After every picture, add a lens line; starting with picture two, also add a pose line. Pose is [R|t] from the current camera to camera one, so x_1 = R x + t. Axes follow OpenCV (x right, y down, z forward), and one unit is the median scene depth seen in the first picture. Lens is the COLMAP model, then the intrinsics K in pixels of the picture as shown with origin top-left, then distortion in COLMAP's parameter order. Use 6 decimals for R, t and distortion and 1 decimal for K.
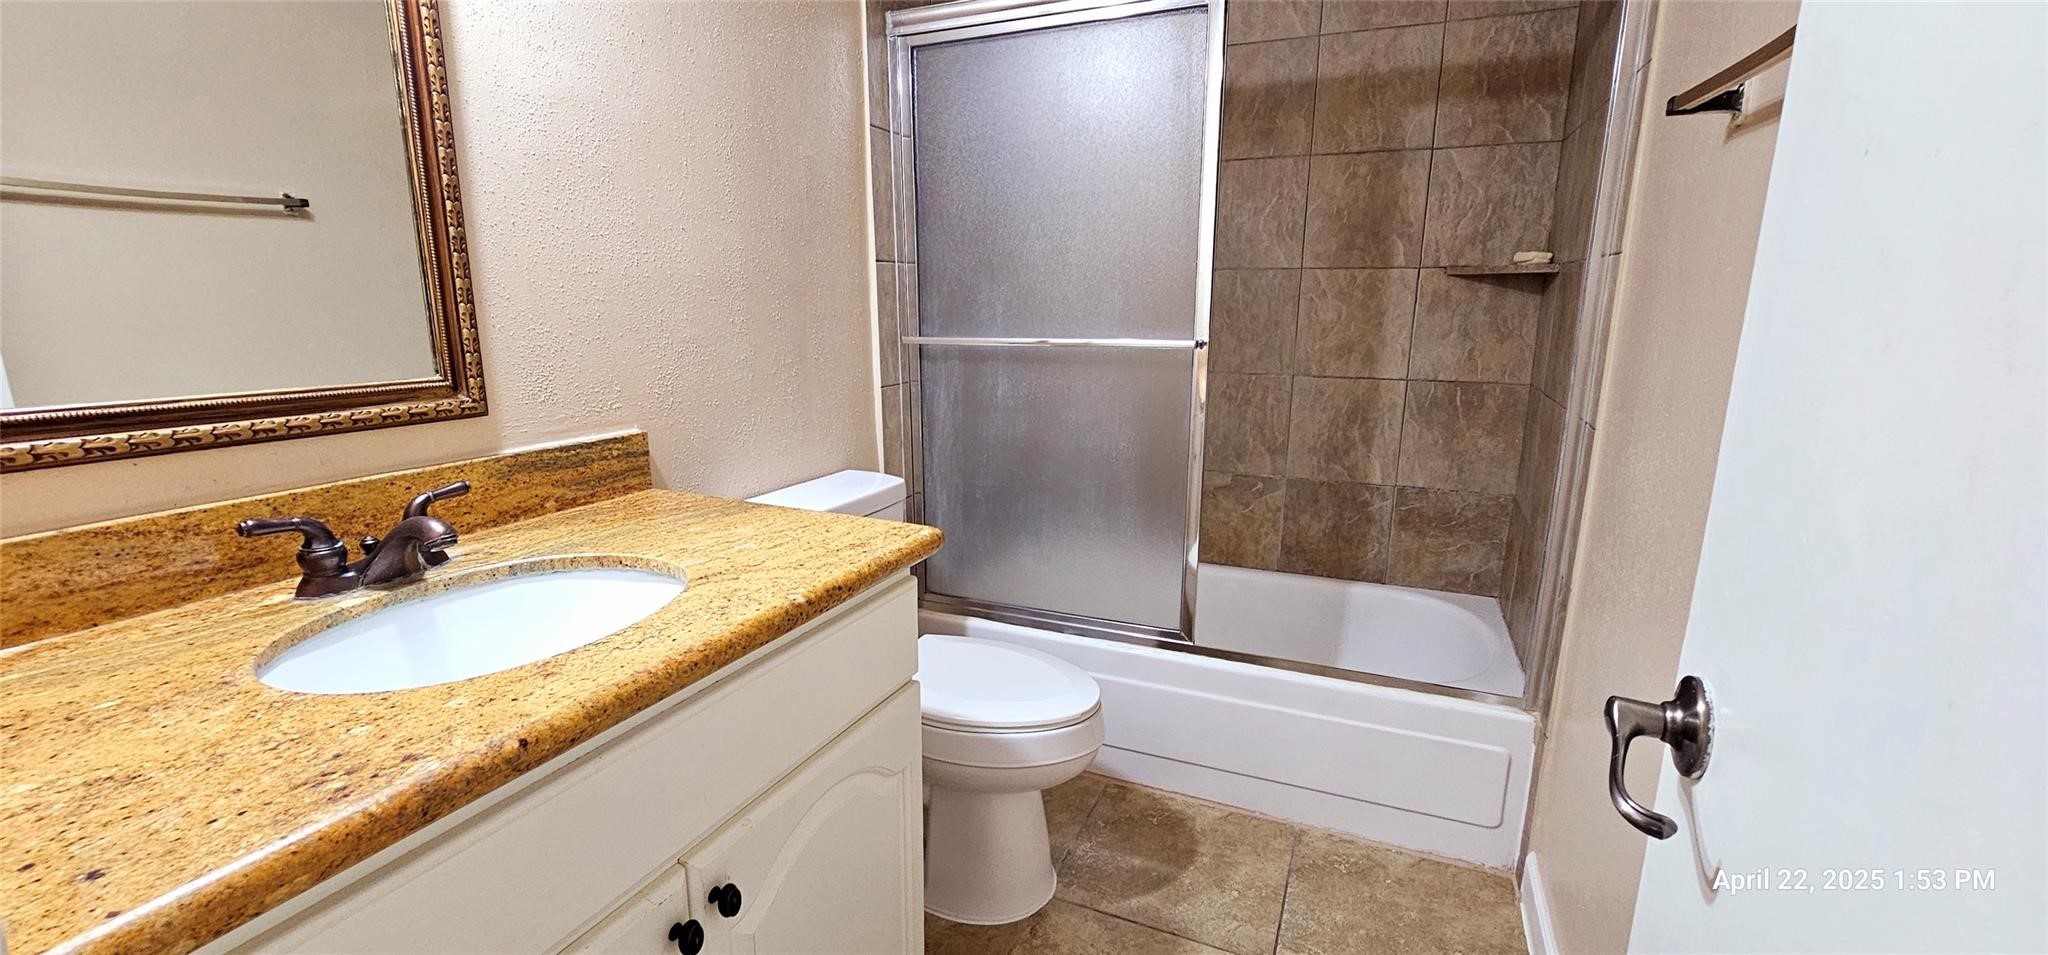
lens RADIAL K [[829.7, 0, 1021.1], [0, 829.7, 482.9], [0, 0, 1]] dist [0.000154, -0.000080]
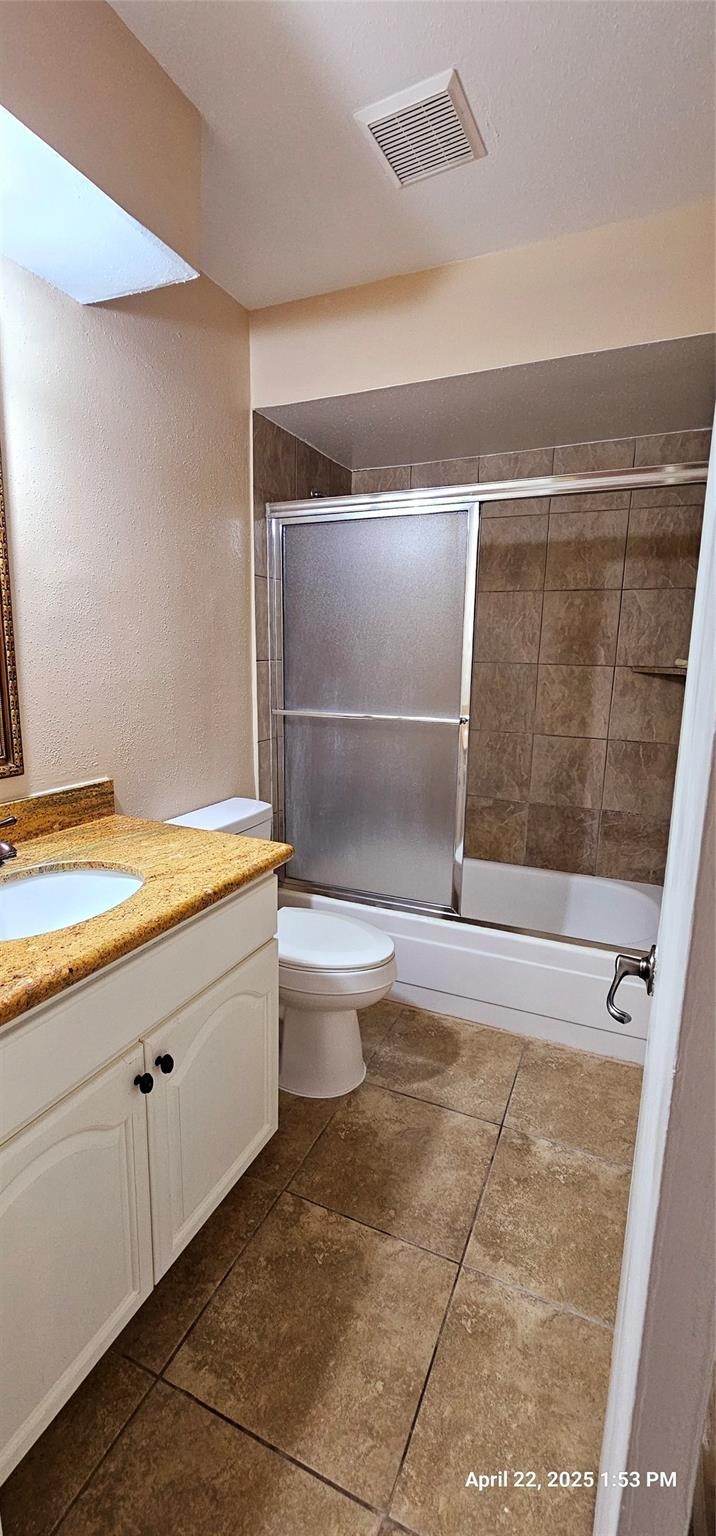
lens RADIAL K [[622.2, 0, 355.9], [0, 622.2, 758.5], [0, 0, 1]] dist [0.000154, -0.000080]
pose [[0.999873, 0.013148, -0.008953, 0.023123], [-0.013525, 0.998961, -0.043529, -0.040234], [0.008371, 0.043645, 0.999012, -0.148992]]
